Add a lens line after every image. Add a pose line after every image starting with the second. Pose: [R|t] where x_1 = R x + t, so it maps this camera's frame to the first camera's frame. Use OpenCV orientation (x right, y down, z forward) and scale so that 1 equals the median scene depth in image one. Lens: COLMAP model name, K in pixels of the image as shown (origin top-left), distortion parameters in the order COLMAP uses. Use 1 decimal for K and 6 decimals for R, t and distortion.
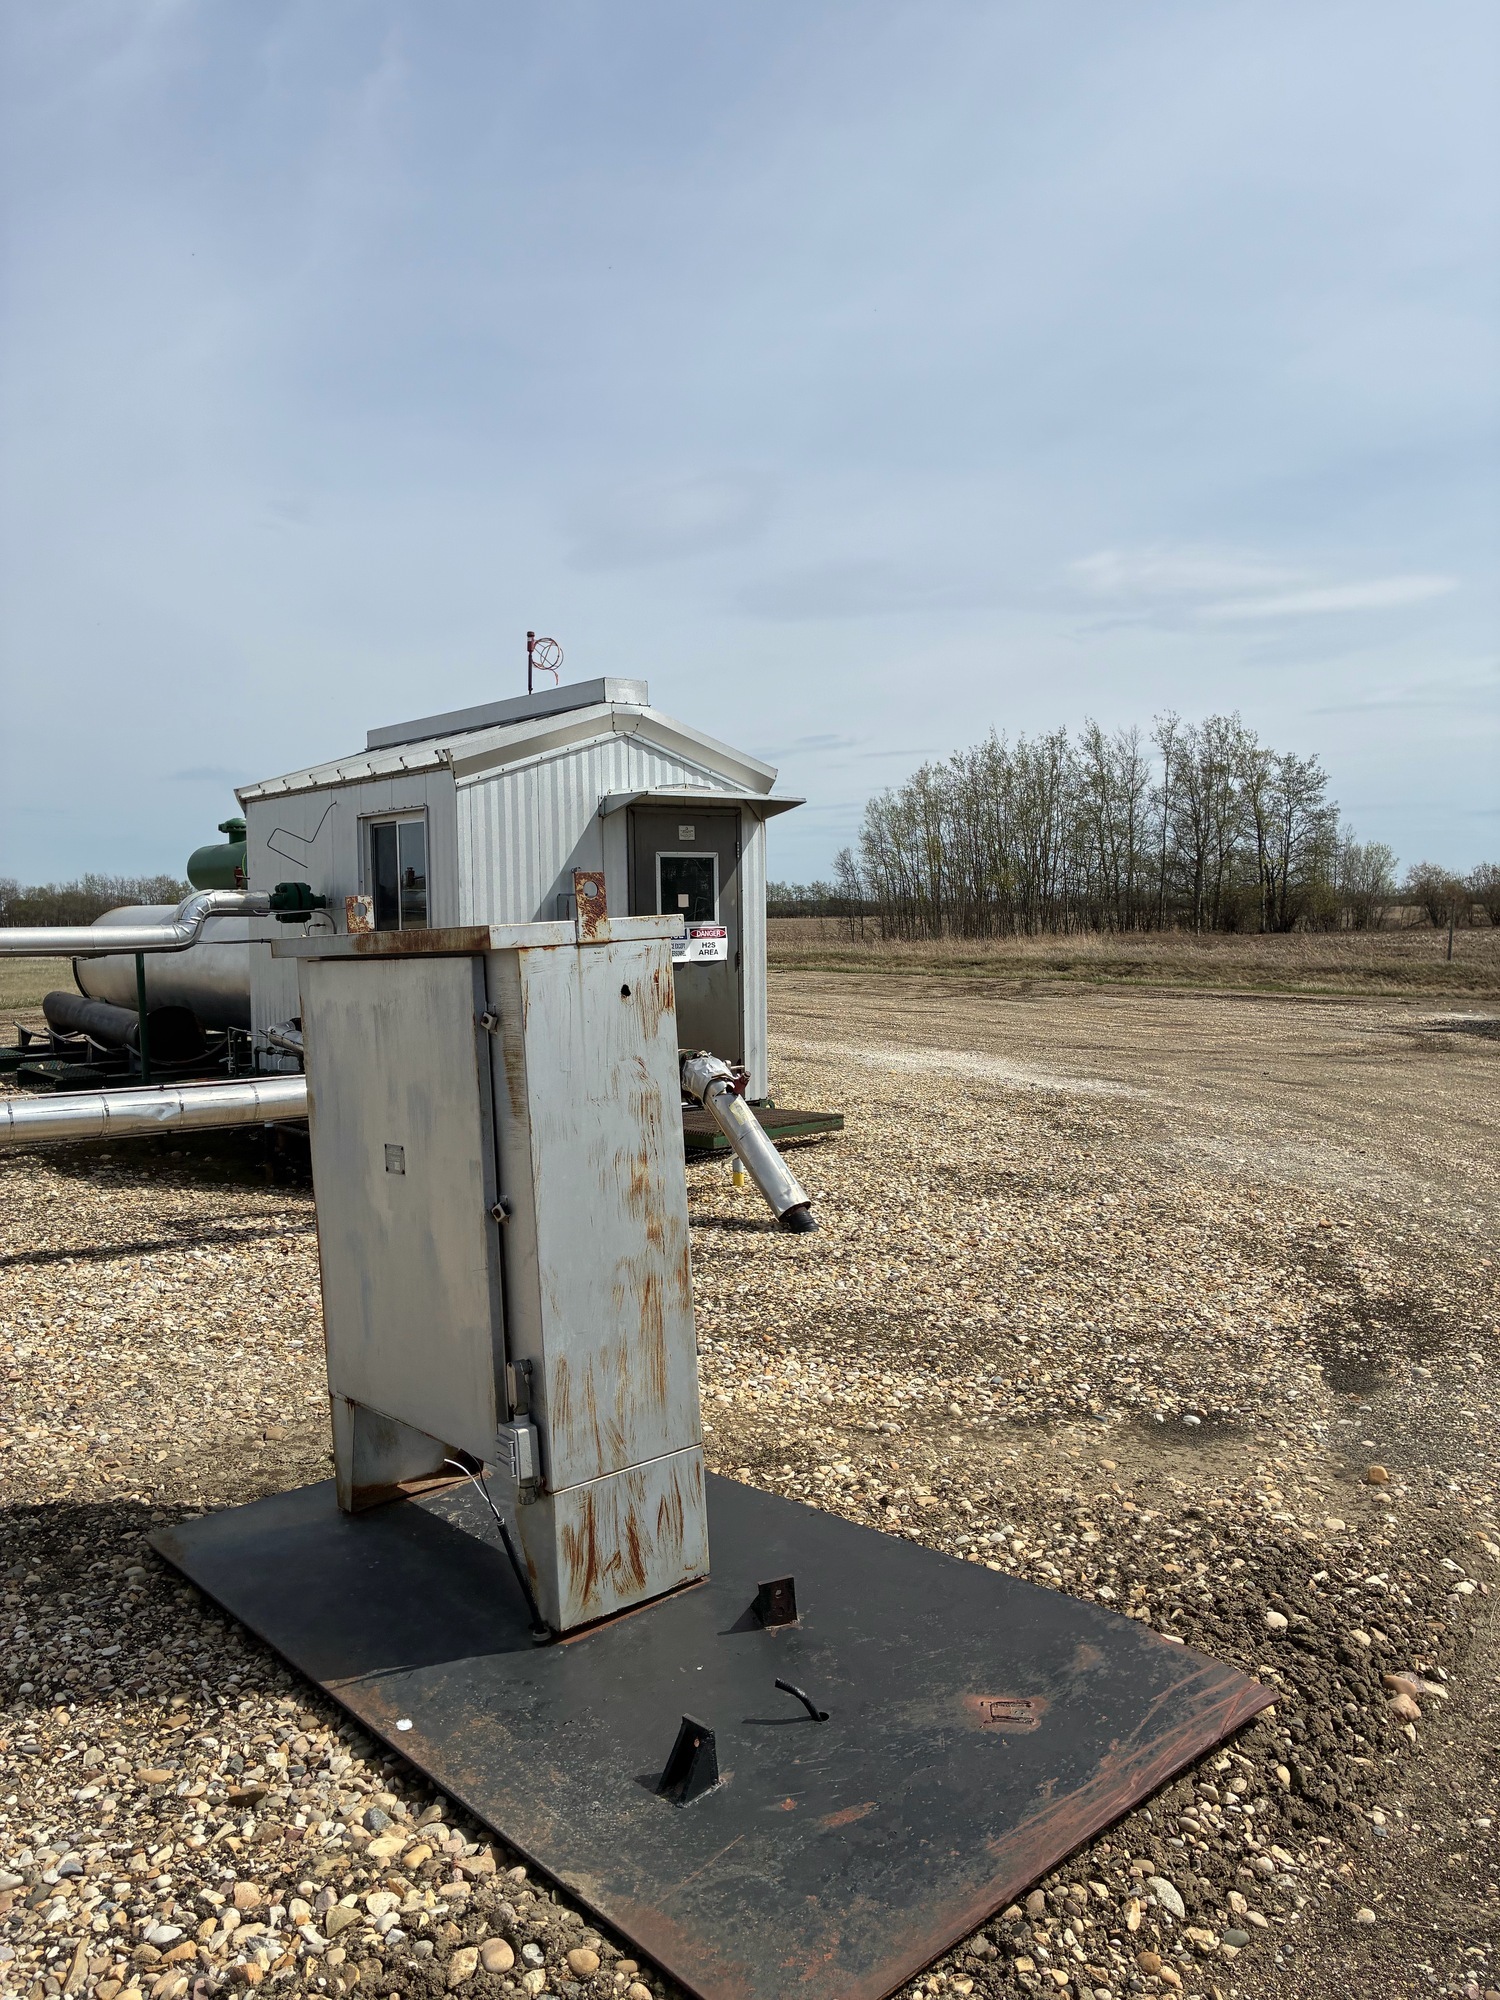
lens RADIAL K [[1533.7, 0, 783.1], [0, 1533.7, 963.4], [0, 0, 1]] dist [0.014186, -0.006750]
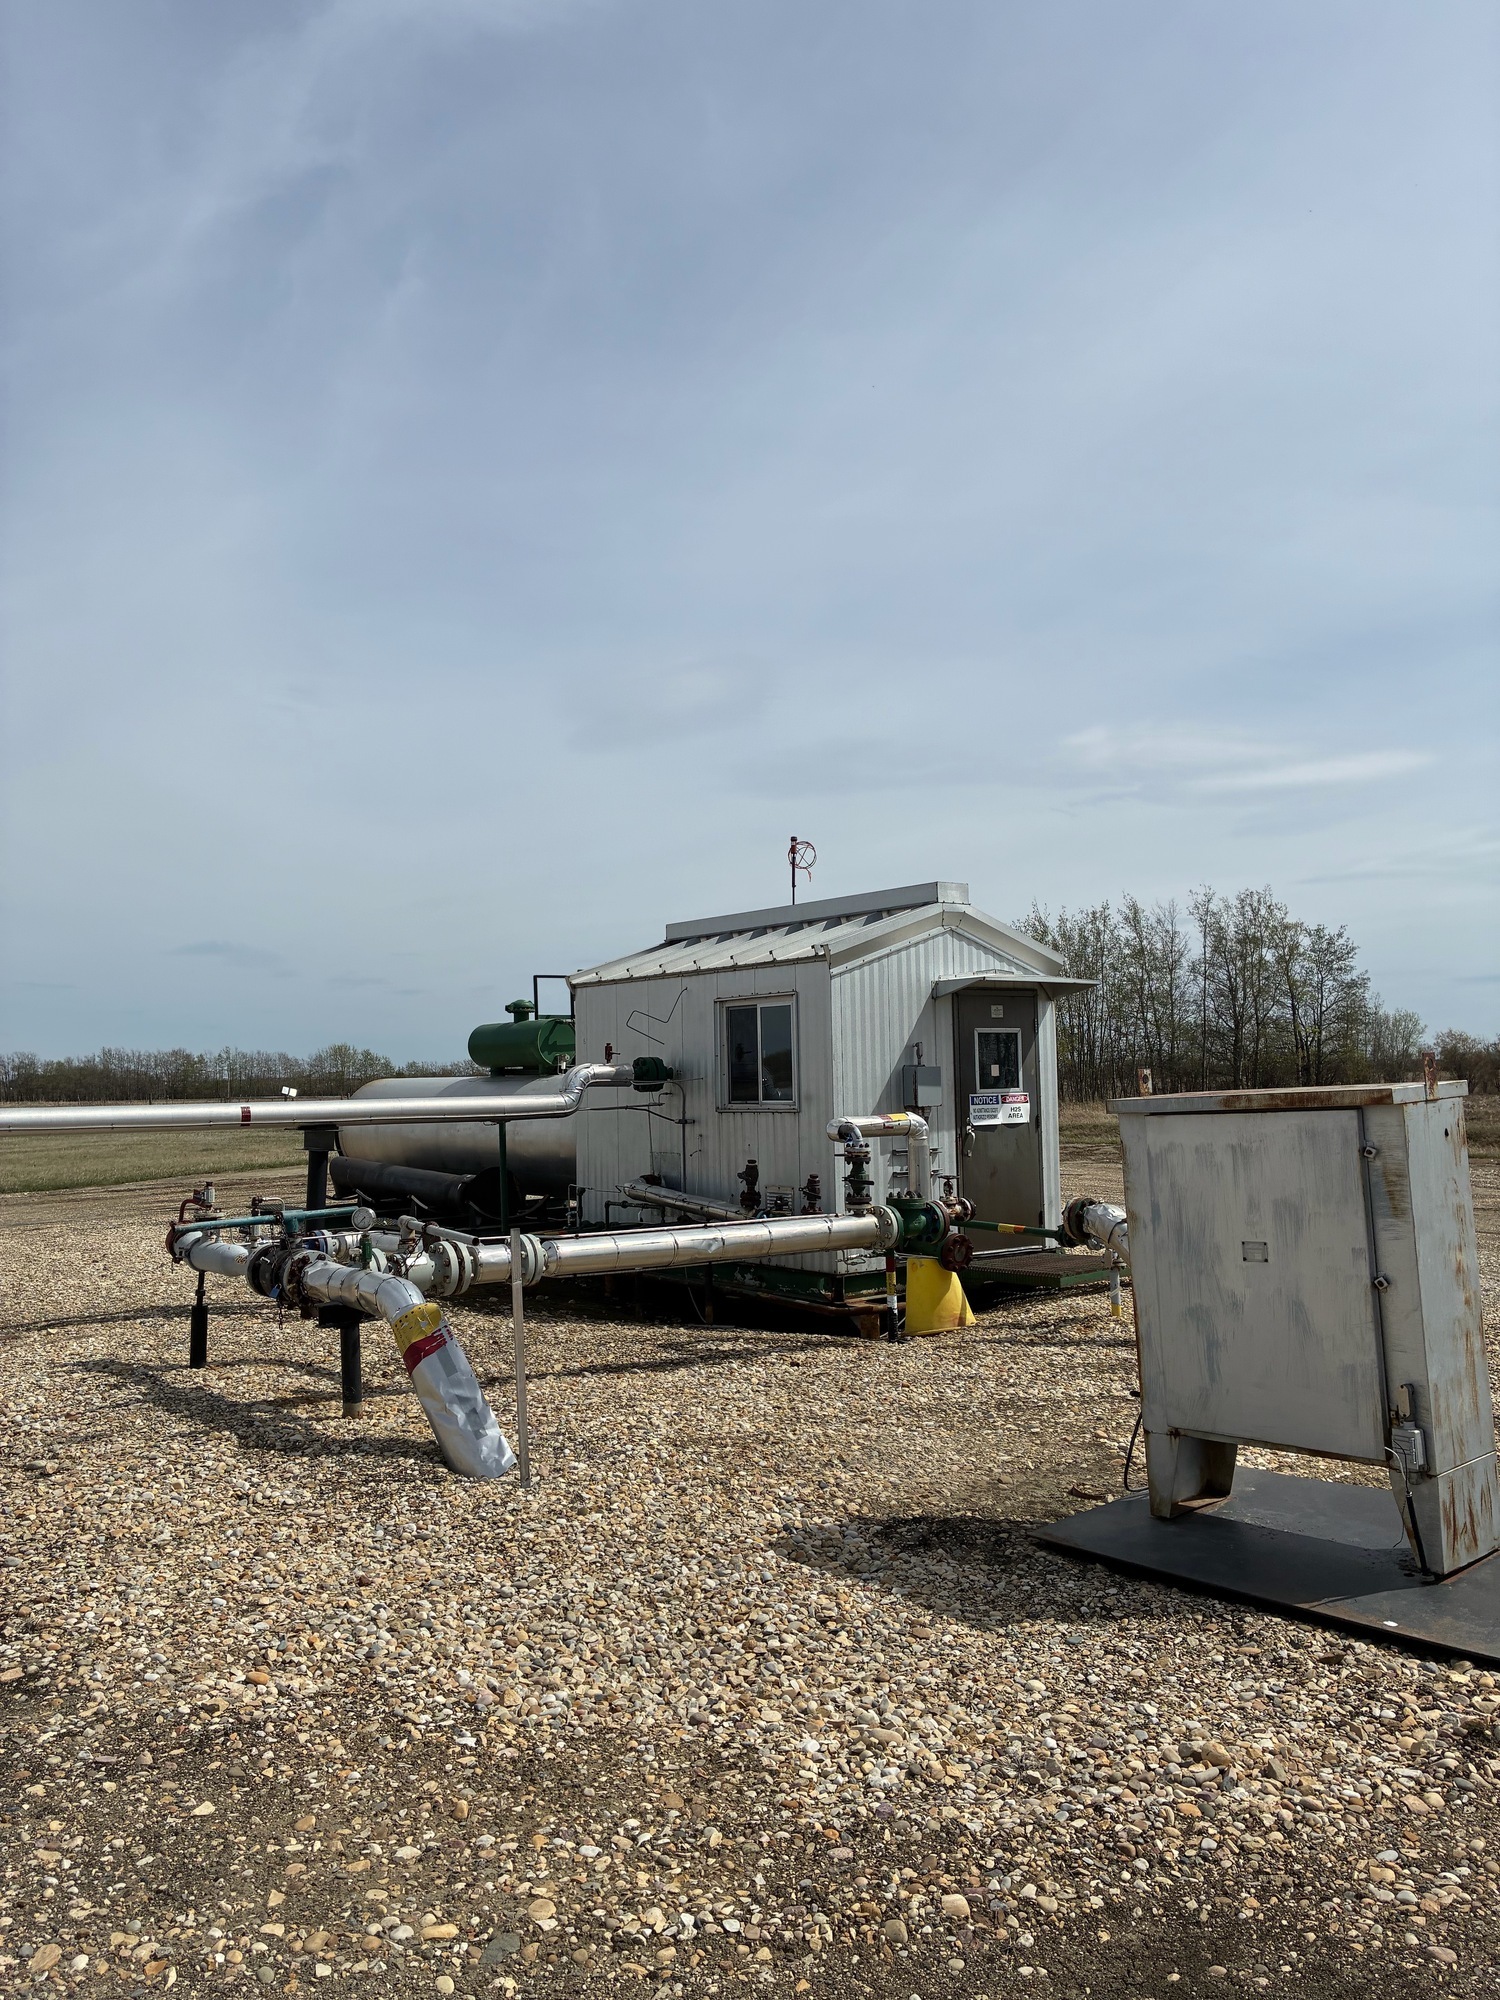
lens RADIAL K [[1502.3, 0, 800.0], [0, 1502.3, 992.2], [0, 0, 1]] dist [0.035418, -0.038133]
pose [[0.999957, -0.006169, -0.006917, -0.213890], [0.005502, 0.995687, -0.092617, 0.004325], [0.007459, 0.092575, 0.995678, -0.139342]]
